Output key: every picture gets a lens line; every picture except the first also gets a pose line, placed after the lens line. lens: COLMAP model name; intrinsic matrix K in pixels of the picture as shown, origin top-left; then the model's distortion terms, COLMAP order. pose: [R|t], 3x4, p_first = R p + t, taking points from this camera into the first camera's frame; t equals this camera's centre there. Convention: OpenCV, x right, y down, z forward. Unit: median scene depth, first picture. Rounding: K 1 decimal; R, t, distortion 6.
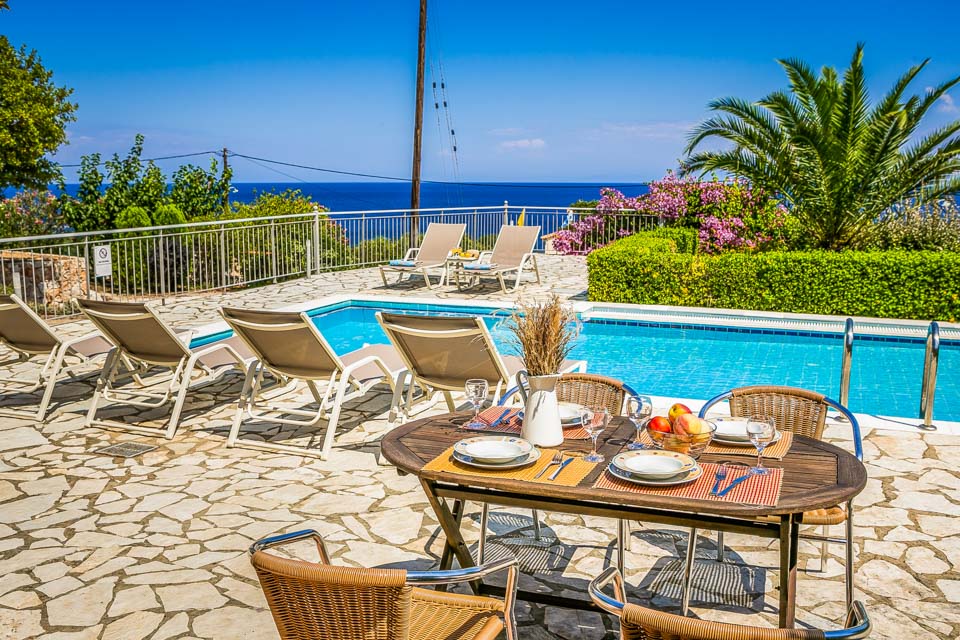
lens RADIAL K [[942.4, 0, 486.5], [0, 942.4, 318.1], [0, 0, 1]] dist [-0.043540, 0.000000]
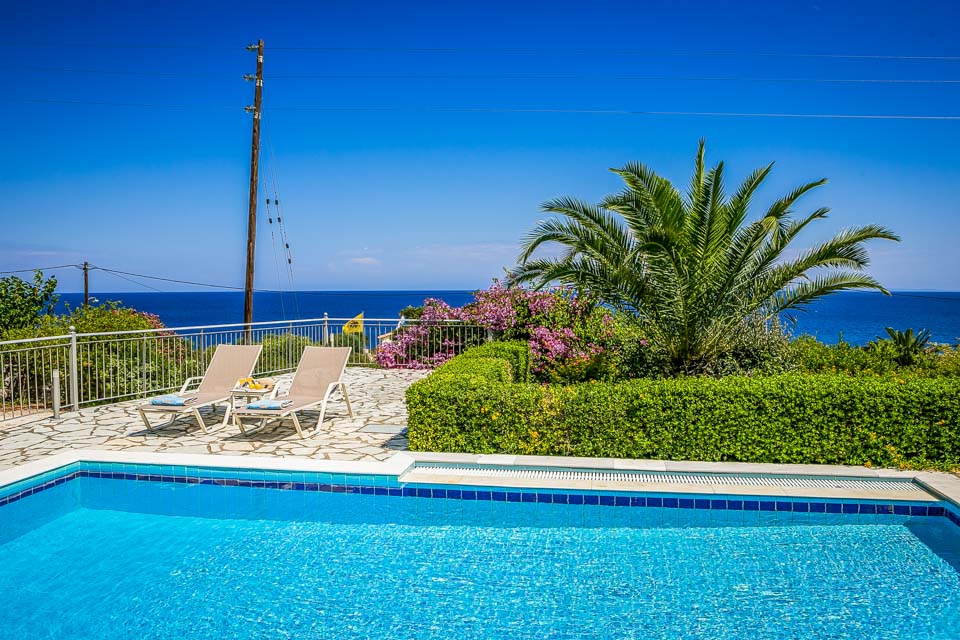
lens RADIAL K [[714.0, 0, 514.1], [0, 714.0, 319.6], [0, 0, 1]] dist [-0.072320, 0.010009]
pose [[0.971617, -0.015445, 0.236055, 0.050490], [0.039211, 0.994578, -0.096322, -0.057192], [-0.233288, 0.102845, 0.966954, 0.368500]]
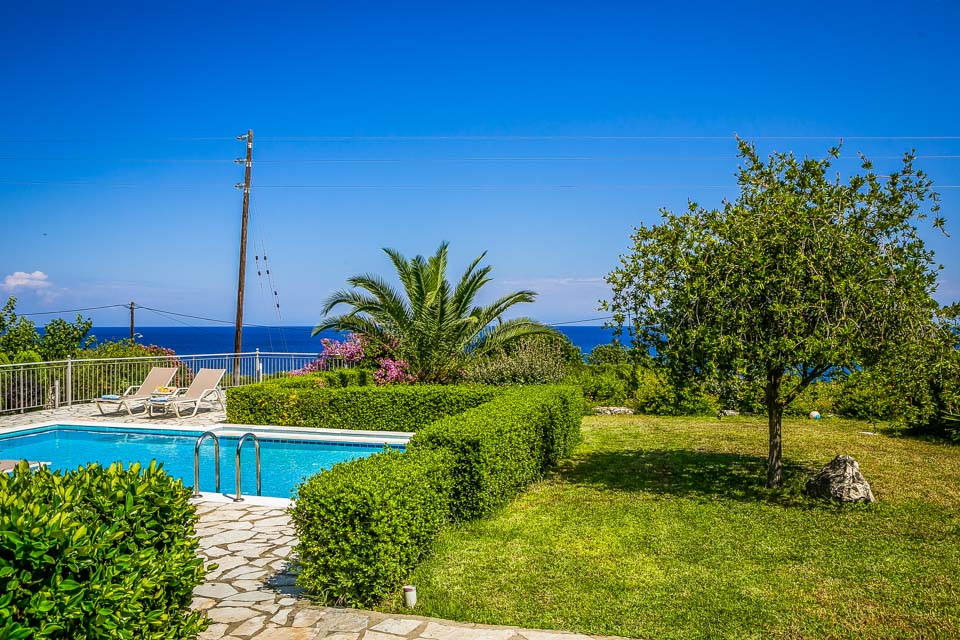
lens RADIAL K [[767.7, 0, 485.0], [0, 767.7, 315.8], [0, 0, 1]] dist [-0.016869, -0.006264]
pose [[0.995976, -0.005745, 0.089439, 0.345242], [0.019364, 0.988166, -0.152164, 0.003764], [-0.087507, 0.153283, 0.984300, -0.151412]]
